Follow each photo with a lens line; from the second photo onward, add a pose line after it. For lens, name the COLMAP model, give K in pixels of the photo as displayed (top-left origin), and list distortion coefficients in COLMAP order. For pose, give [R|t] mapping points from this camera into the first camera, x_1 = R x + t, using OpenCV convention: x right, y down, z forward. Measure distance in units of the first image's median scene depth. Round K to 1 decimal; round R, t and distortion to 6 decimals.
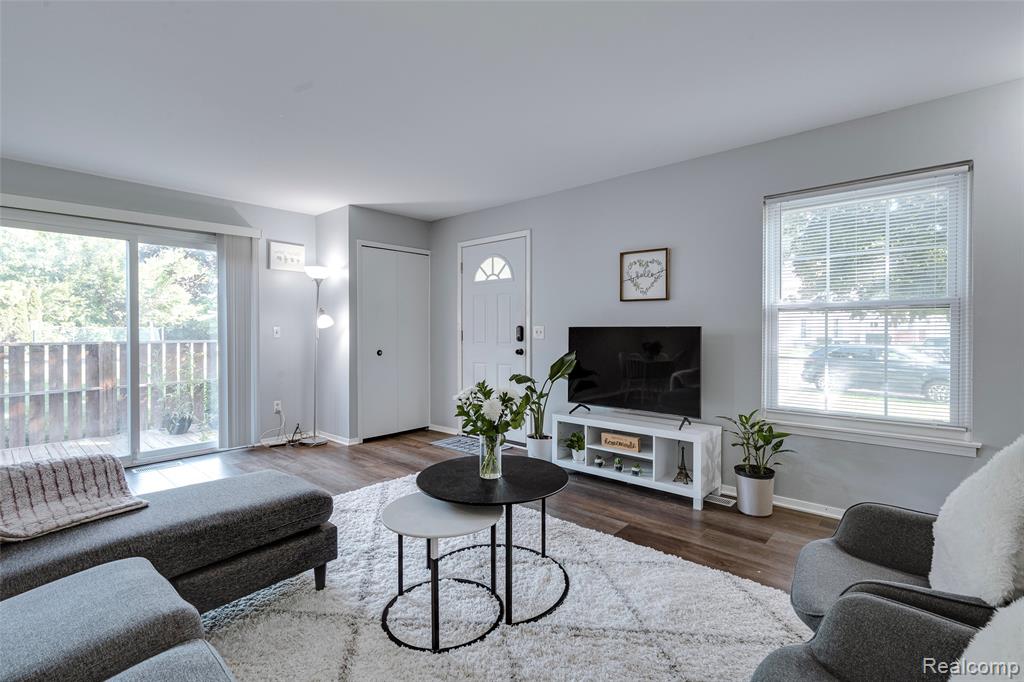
lens RADIAL K [[469.7, 0, 511.0], [0, 469.7, 331.8], [0, 0, 1]] dist [-0.000997, 0.000912]
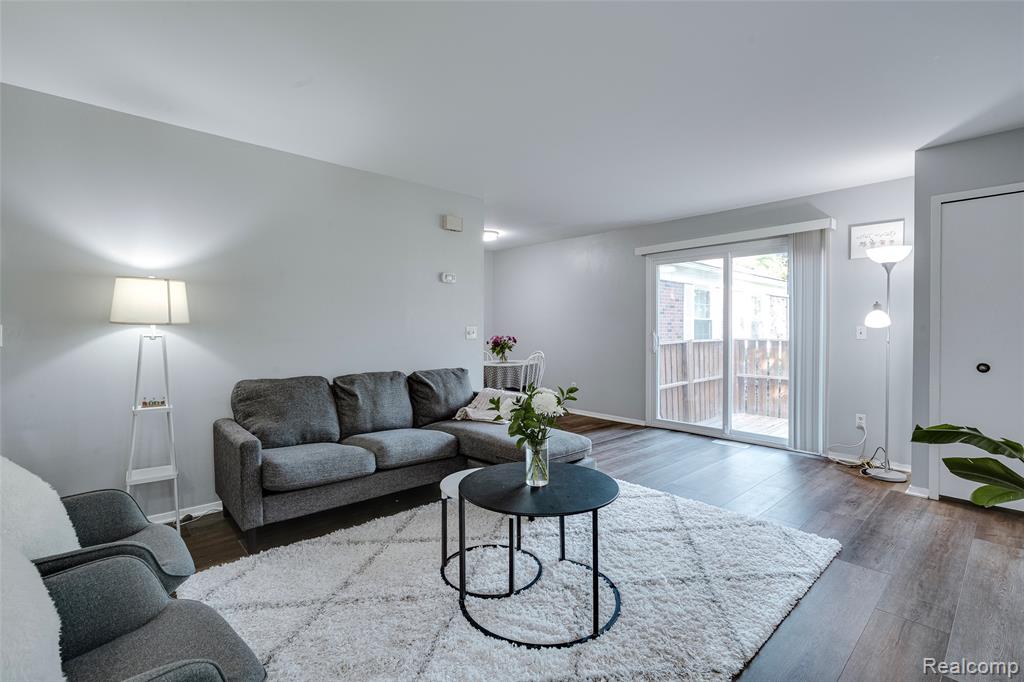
lens RADIAL K [[469.7, 0, 511.0], [0, 469.7, 331.8], [0, 0, 1]] dist [-0.000997, 0.000912]
pose [[-0.105959, 0.008710, -0.994332, 0.466317], [-0.008851, 0.999914, 0.009702, -0.003568], [0.994331, 0.009828, -0.105873, 0.535971]]
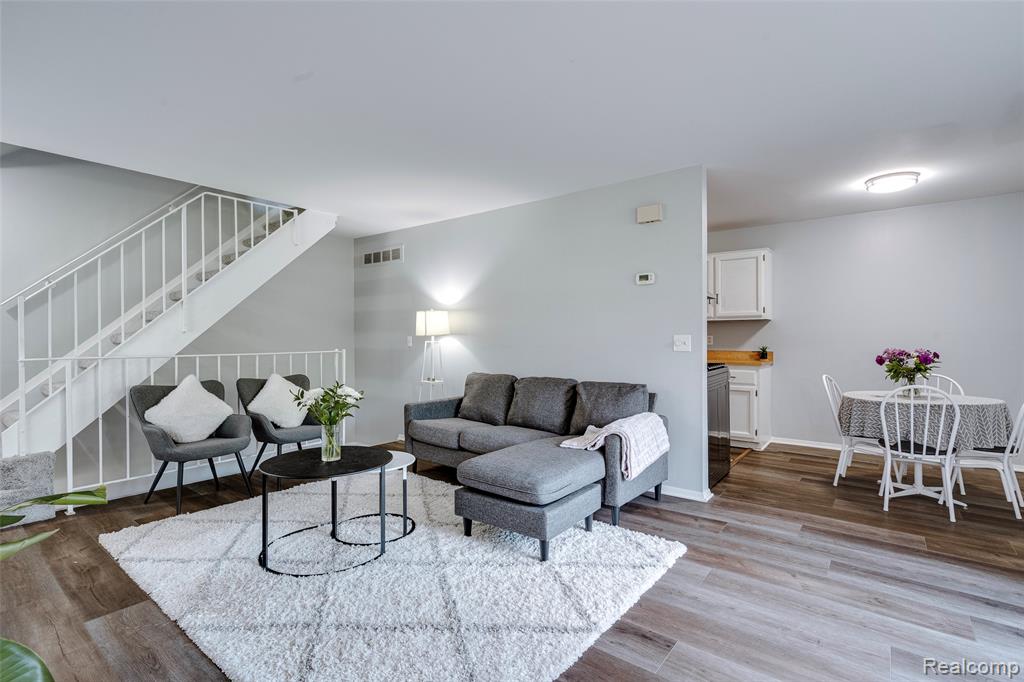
lens RADIAL K [[477.7, 0, 508.5], [0, 477.7, 339.8], [0, 0, 1]] dist [0.000309, 0.000338]
pose [[-0.998705, 0.006701, -0.050436, -0.226293], [0.006045, 0.999895, 0.013150, -0.006929], [0.050519, 0.012828, -0.998641, 1.154959]]
